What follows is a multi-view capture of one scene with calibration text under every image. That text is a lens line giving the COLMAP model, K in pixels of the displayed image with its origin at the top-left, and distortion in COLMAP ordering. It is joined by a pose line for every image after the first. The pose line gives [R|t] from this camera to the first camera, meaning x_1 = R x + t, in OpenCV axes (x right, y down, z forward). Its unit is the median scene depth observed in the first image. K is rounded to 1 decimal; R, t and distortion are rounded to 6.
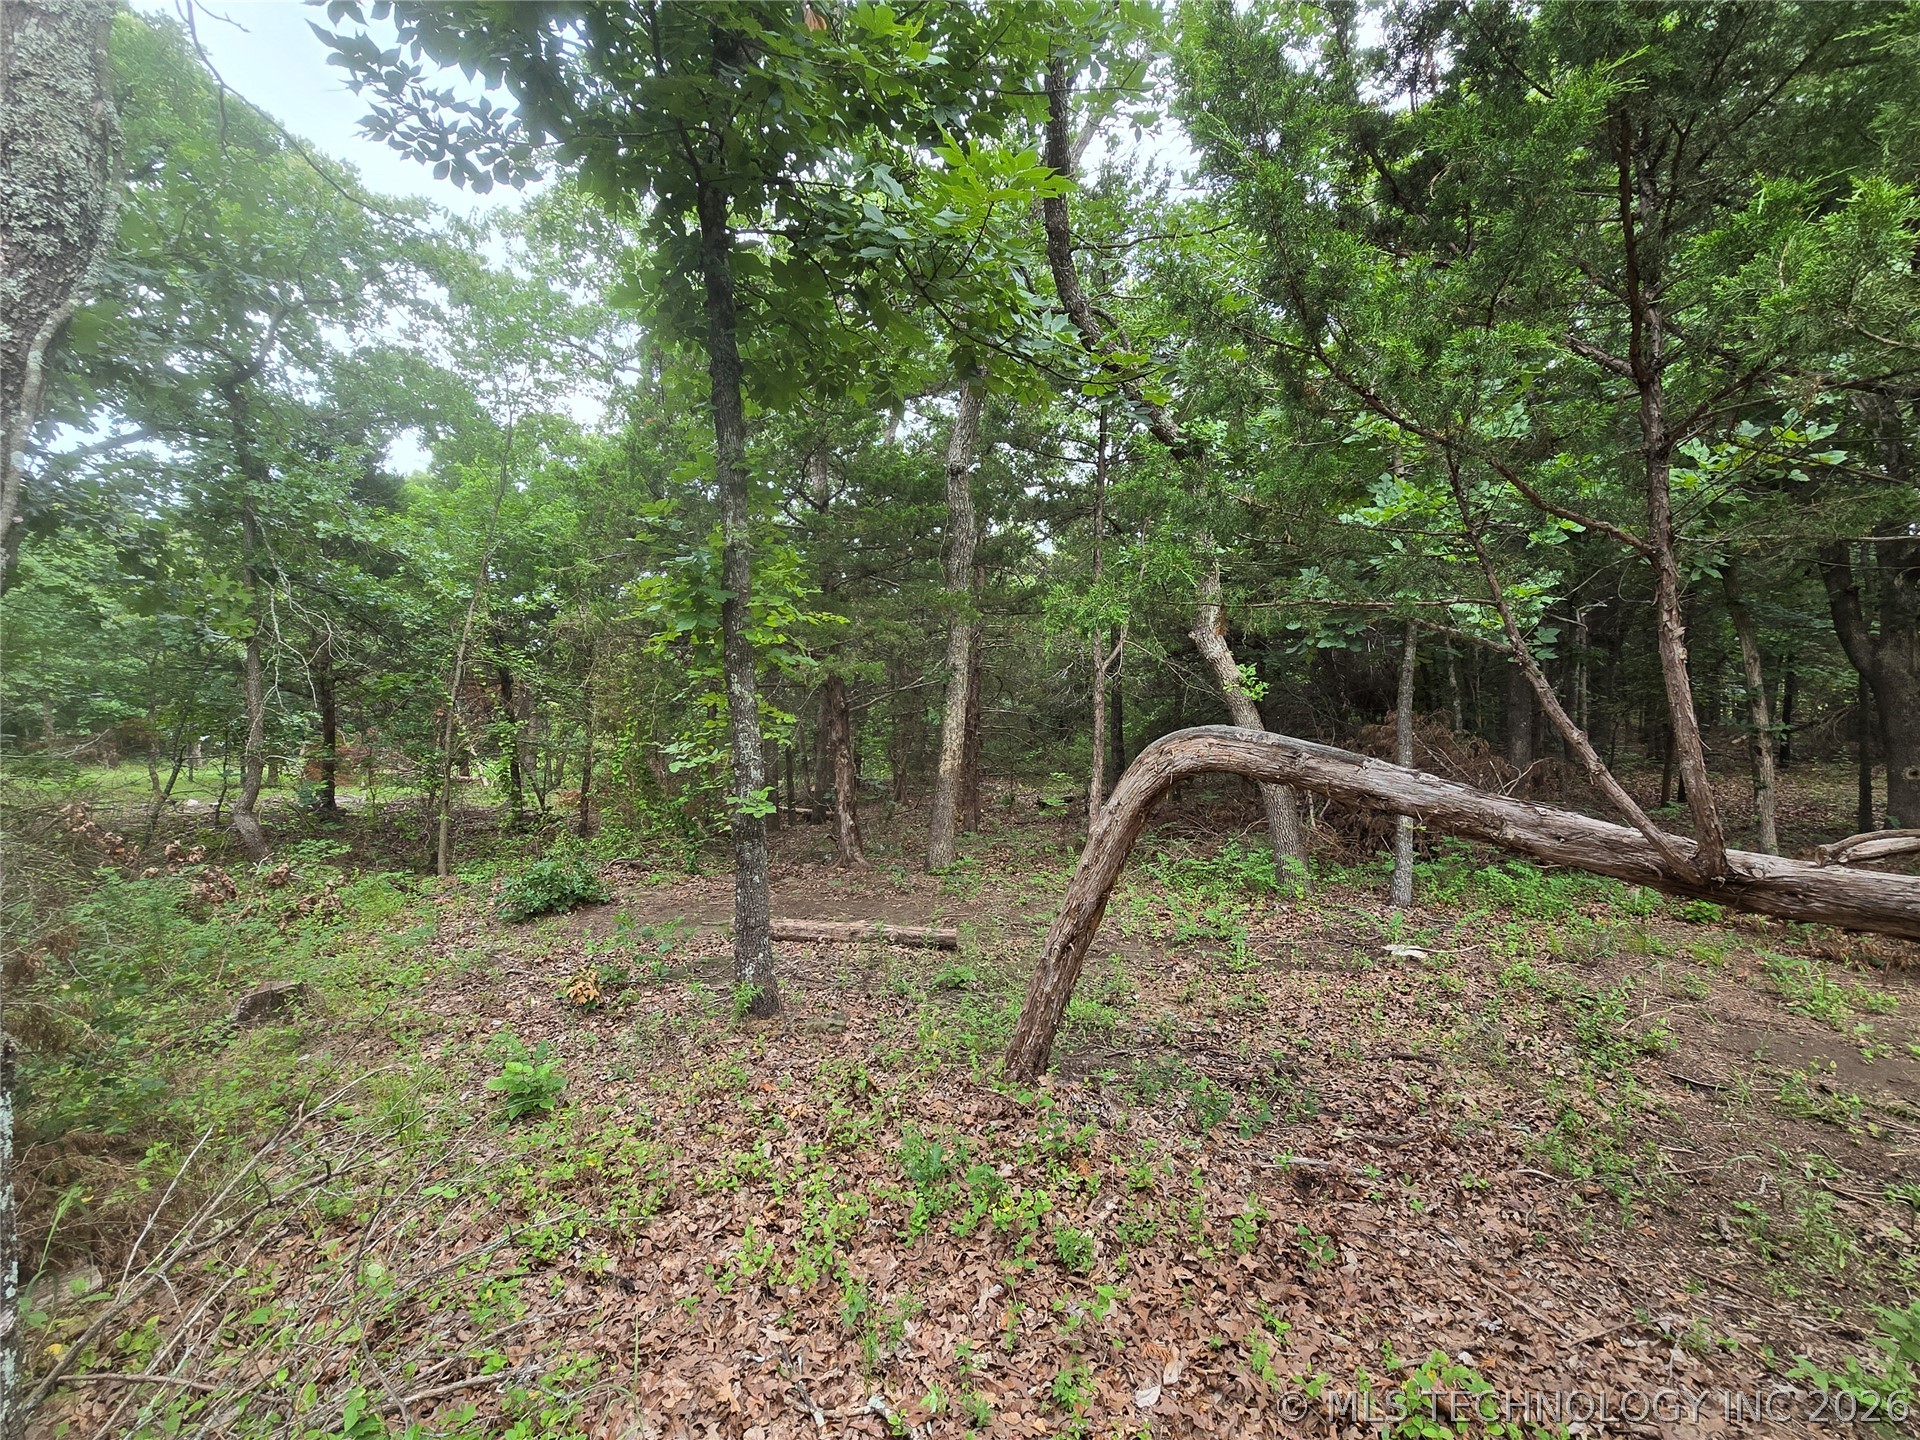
lens RADIAL K [[889.6, 0, 960.0], [0, 889.6, 720.0], [0, 0, 1]] dist [-0.001817, -0.000188]
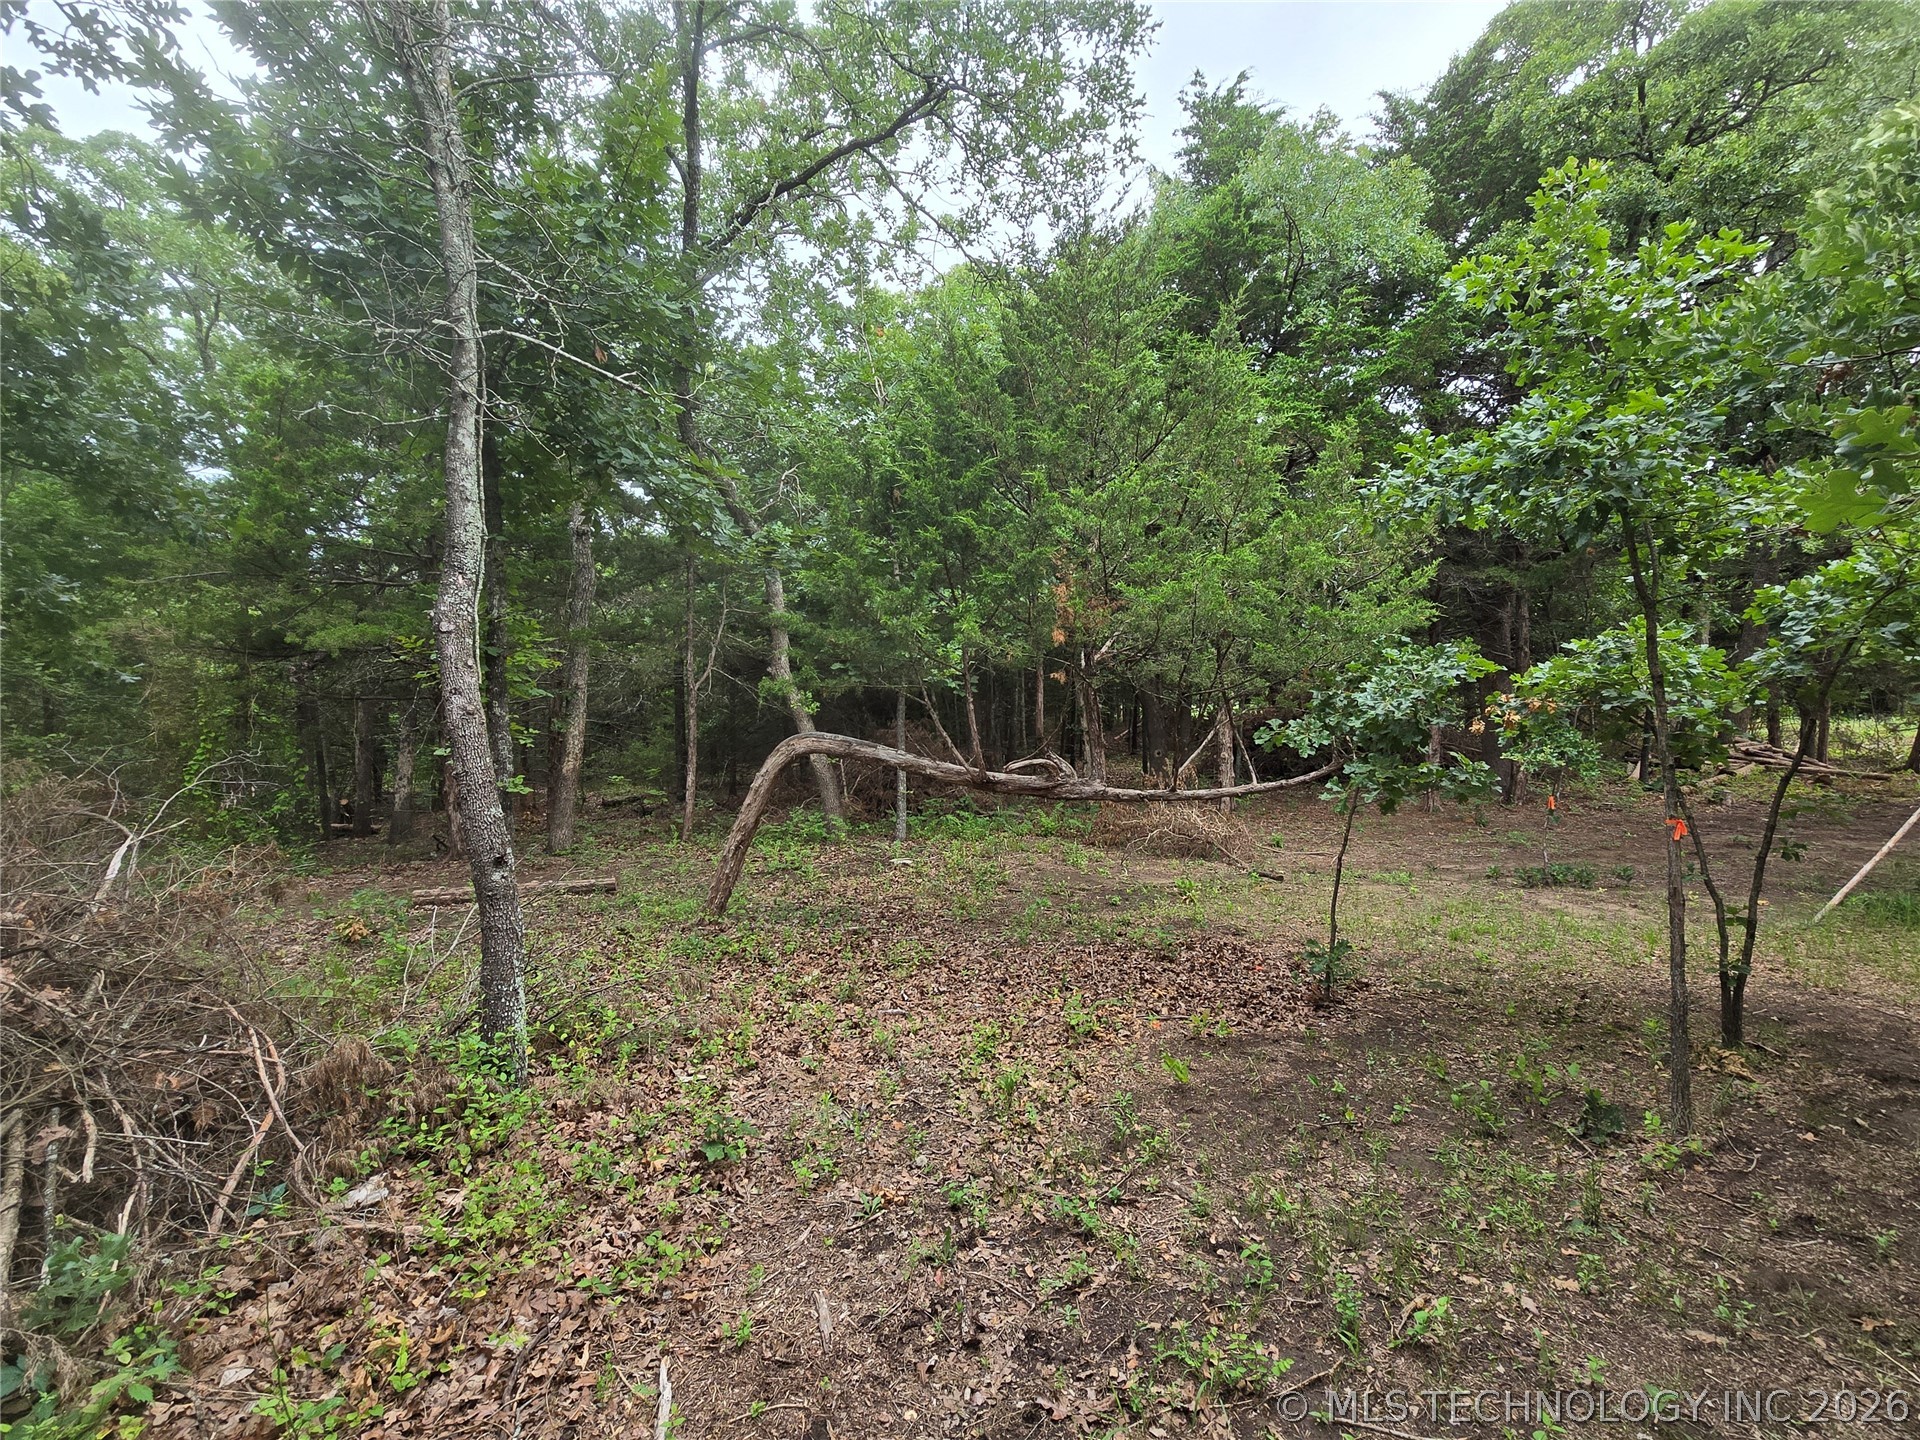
lens RADIAL K [[889.6, 0, 960.0], [0, 889.6, 720.0], [0, 0, 1]] dist [-0.001817, -0.000188]
pose [[0.869218, -0.005120, 0.494403, -0.283112], [0.007541, 0.999967, -0.002902, -0.008504], [-0.494372, 0.006251, 0.869228, -0.628520]]
